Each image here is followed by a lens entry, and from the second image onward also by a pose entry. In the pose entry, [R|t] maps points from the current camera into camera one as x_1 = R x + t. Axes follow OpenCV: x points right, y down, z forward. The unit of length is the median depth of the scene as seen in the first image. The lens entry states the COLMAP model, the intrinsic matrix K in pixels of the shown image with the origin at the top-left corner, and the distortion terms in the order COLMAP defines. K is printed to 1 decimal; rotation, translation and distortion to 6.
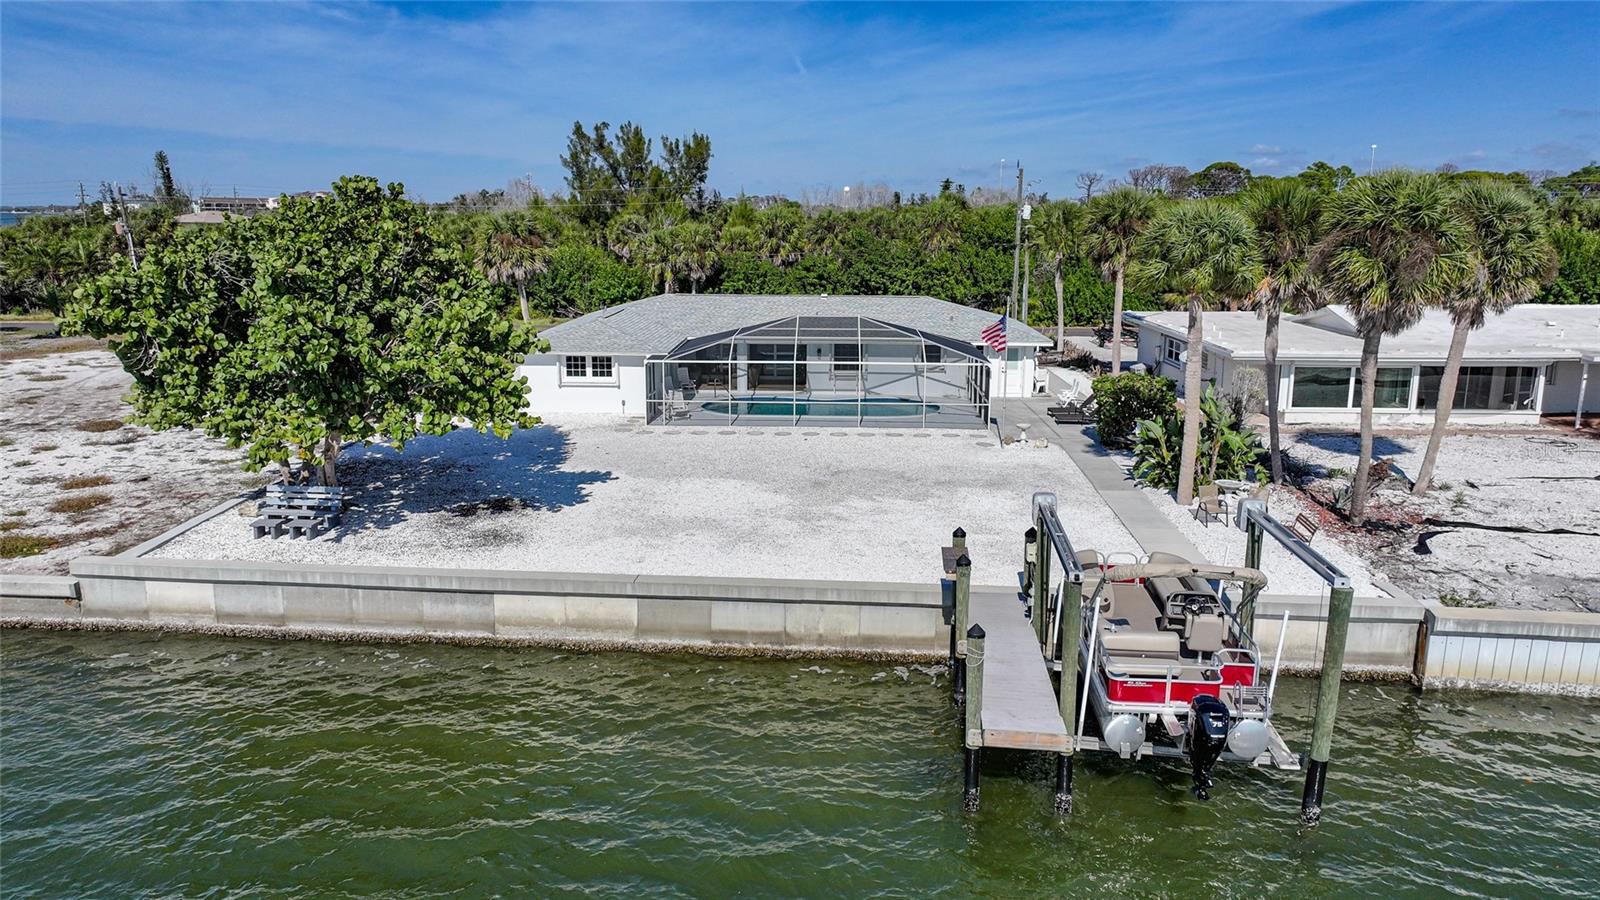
lens RADIAL K [[1116.0, 0, 800.0], [0, 1116.0, 450.0], [0, 0, 1]] dist [0.003784, 0.006920]
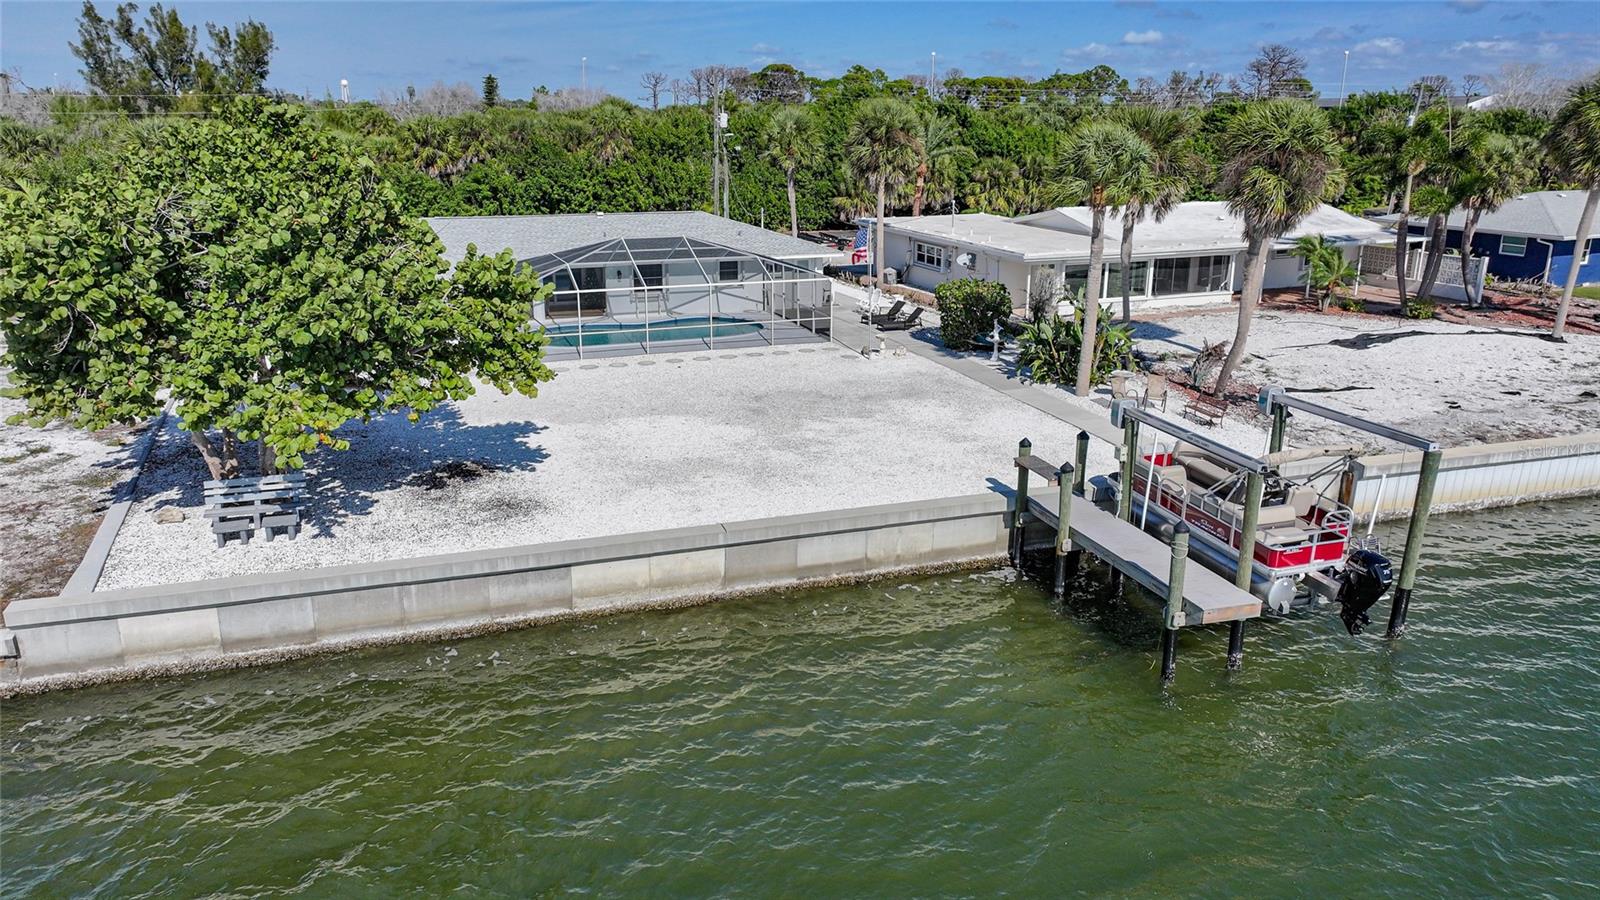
lens RADIAL K [[1116.0, 0, 800.0], [0, 1116.0, 450.0], [0, 0, 1]] dist [0.003784, 0.006920]
pose [[0.914787, -0.116541, 0.386759, -0.401876], [0.082551, 0.991206, 0.103423, -0.041752], [-0.395411, -0.062683, 0.916363, 0.075751]]
